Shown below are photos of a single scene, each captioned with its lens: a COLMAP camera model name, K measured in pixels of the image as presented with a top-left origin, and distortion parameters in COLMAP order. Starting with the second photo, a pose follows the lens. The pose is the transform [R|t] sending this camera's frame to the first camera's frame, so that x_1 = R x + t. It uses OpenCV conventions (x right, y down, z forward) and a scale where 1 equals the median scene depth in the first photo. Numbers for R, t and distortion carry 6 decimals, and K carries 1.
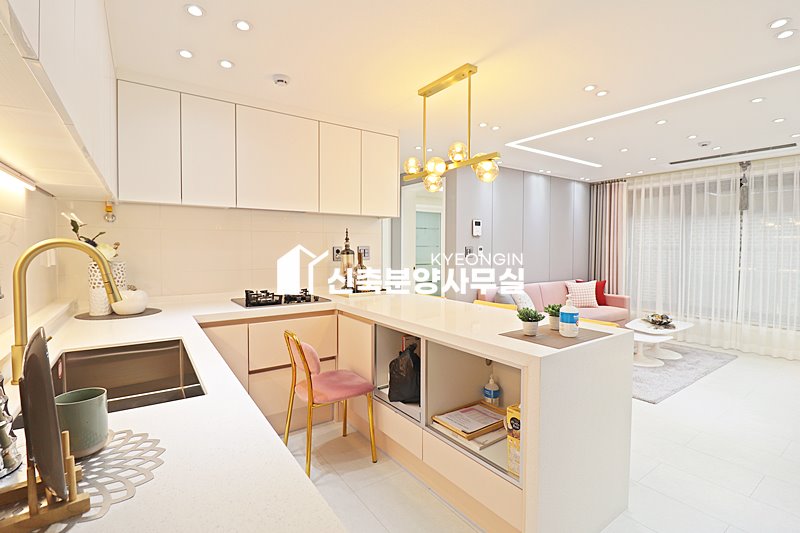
lens RADIAL K [[375.8, 0, 395.3], [0, 375.8, 259.4], [0, 0, 1]] dist [-0.000398, -0.015939]
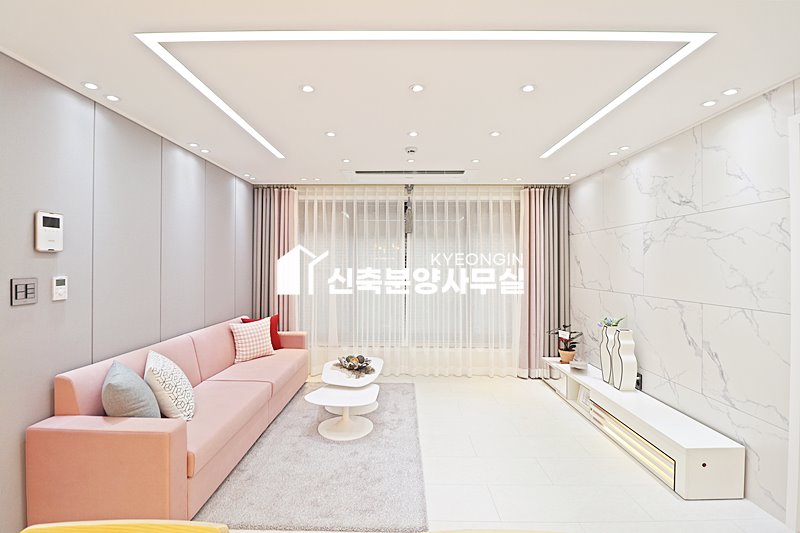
lens RADIAL K [[367.1, 0, 397.6], [0, 367.1, 262.3], [0, 0, 1]] dist [-0.002861, -0.013066]
pose [[0.576408, 0.004954, 0.817147, 0.160969], [0.024854, 0.999413, -0.023591, -0.045286], [-0.816784, 0.033908, 0.575946, 0.650577]]
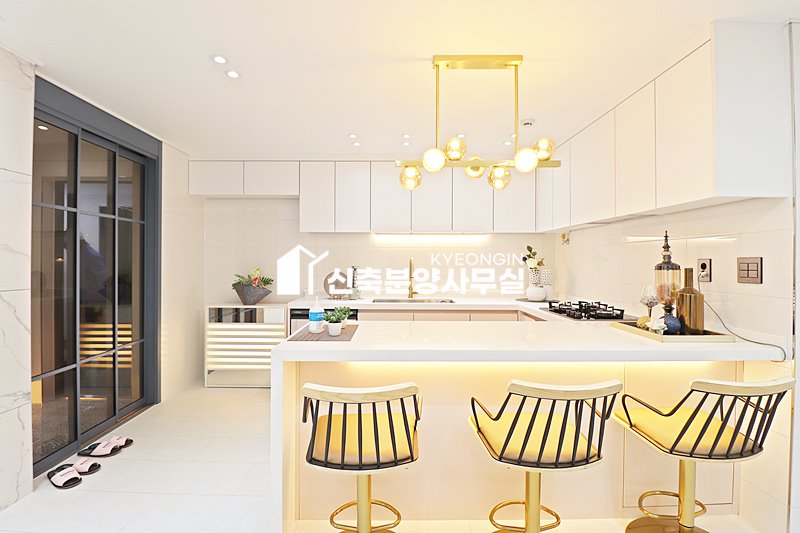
lens RADIAL K [[367.1, 0, 397.6], [0, 367.1, 262.3], [0, 0, 1]] dist [-0.002861, -0.013066]
pose [[-0.570016, -0.002575, -0.821630, 0.666357], [-0.033158, 0.999253, 0.019873, -0.024492], [0.820964, 0.038572, -0.569675, 0.985296]]
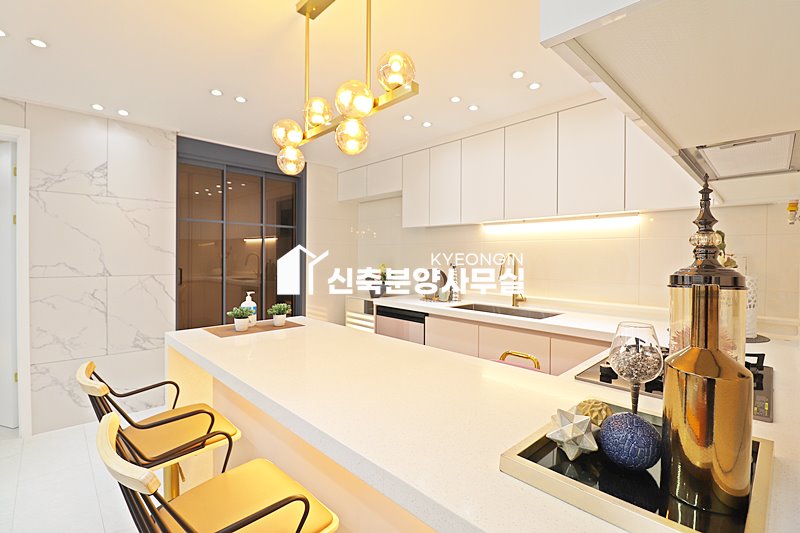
lens RADIAL K [[370.6, 0, 396.2], [0, 370.6, 260.6], [0, 0, 1]] dist [-0.005166, -0.011341]
pose [[-0.987710, -0.007595, -0.156116, 0.091298], [-0.014846, 0.998862, 0.045334, -0.037408], [0.155594, 0.047094, -0.986698, 1.198844]]
